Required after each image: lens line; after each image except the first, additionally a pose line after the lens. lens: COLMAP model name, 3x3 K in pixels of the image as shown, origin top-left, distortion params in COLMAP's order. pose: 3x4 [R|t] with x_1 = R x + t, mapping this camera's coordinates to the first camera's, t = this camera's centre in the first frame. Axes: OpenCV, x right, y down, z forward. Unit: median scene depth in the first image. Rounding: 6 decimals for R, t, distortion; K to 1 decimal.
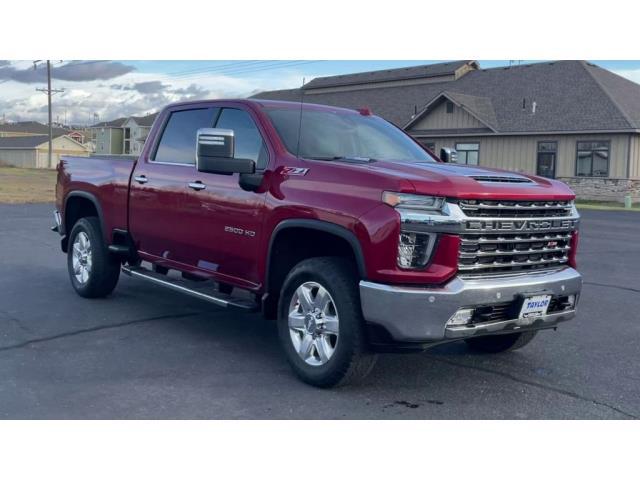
lens RADIAL K [[714.5, 0, 320.0], [0, 714.5, 240.0], [0, 0, 1]] dist [0.065699, -0.003708]
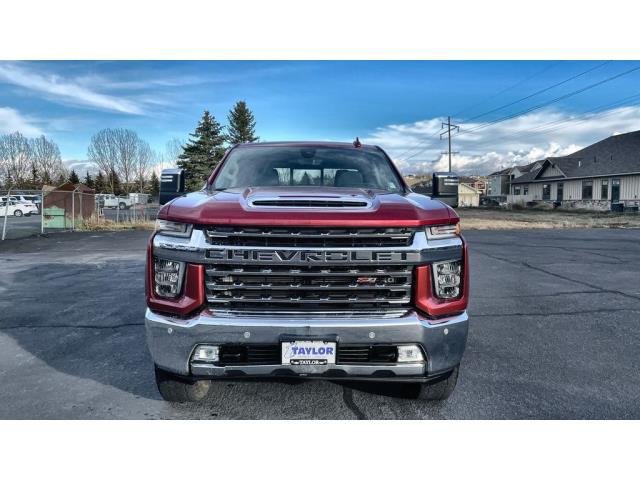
lens RADIAL K [[556.1, 0, 320.0], [0, 556.1, 240.0], [0, 0, 1]] dist [0.005488, 0.000347]
pose [[0.797227, 0.009800, -0.603600, 0.612573], [-0.036024, 0.998859, -0.031362, -0.017378], [0.602604, 0.046746, 0.796670, 0.421884]]
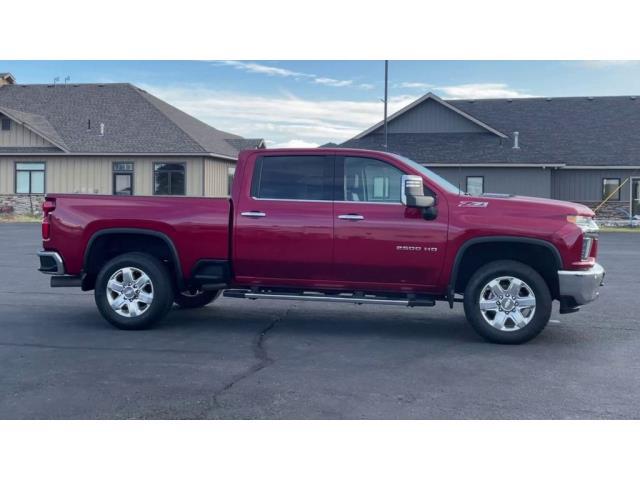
lens RADIAL K [[714.5, 0, 320.0], [0, 714.5, 240.0], [0, 0, 1]] dist [0.065699, -0.003708]
pose [[0.814347, -0.059263, 0.577345, -1.113315], [0.074260, 0.997236, -0.002380, -0.041274], [-0.575608, 0.044812, 0.816497, -0.027042]]
